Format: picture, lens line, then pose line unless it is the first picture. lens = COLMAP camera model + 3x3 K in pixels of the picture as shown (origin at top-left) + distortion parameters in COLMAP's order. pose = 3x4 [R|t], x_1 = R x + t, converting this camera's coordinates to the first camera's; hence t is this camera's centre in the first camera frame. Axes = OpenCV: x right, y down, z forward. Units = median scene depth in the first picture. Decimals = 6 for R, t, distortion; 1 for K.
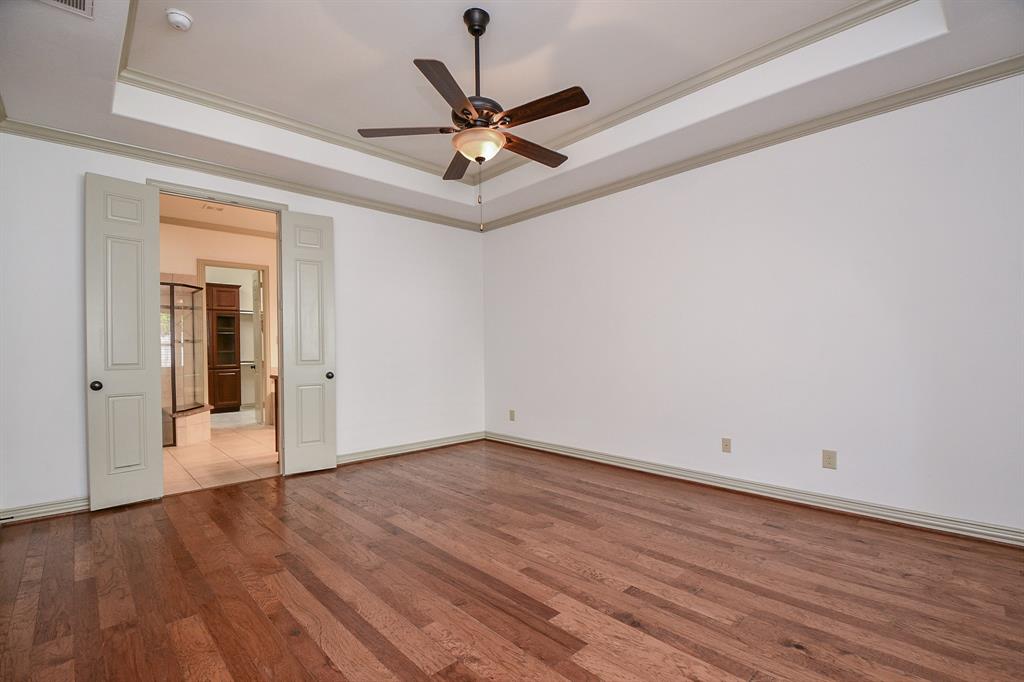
lens RADIAL K [[462.2, 0, 513.1], [0, 462.2, 346.8], [0, 0, 1]] dist [-0.004951, -0.012621]
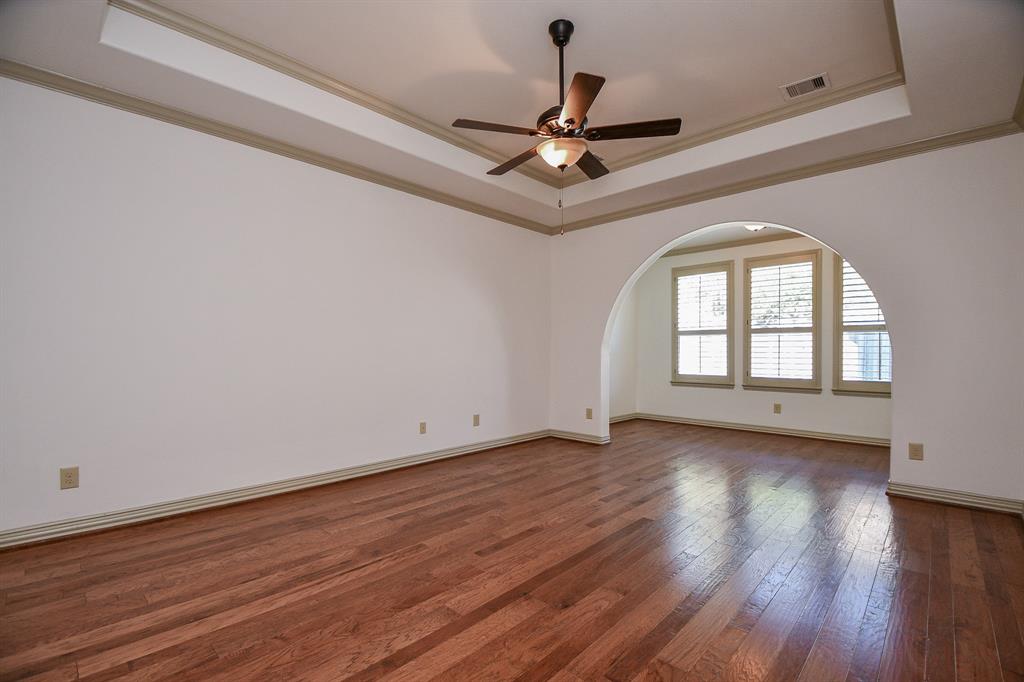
lens RADIAL K [[462.2, 0, 509.9], [0, 462.2, 348.5], [0, 0, 1]] dist [-0.004951, -0.012621]
pose [[-0.047426, 0.009642, 0.998828, -0.906645], [-0.004746, 0.999940, -0.009878, 0.014438], [-0.998863, -0.005209, -0.047378, 0.958549]]
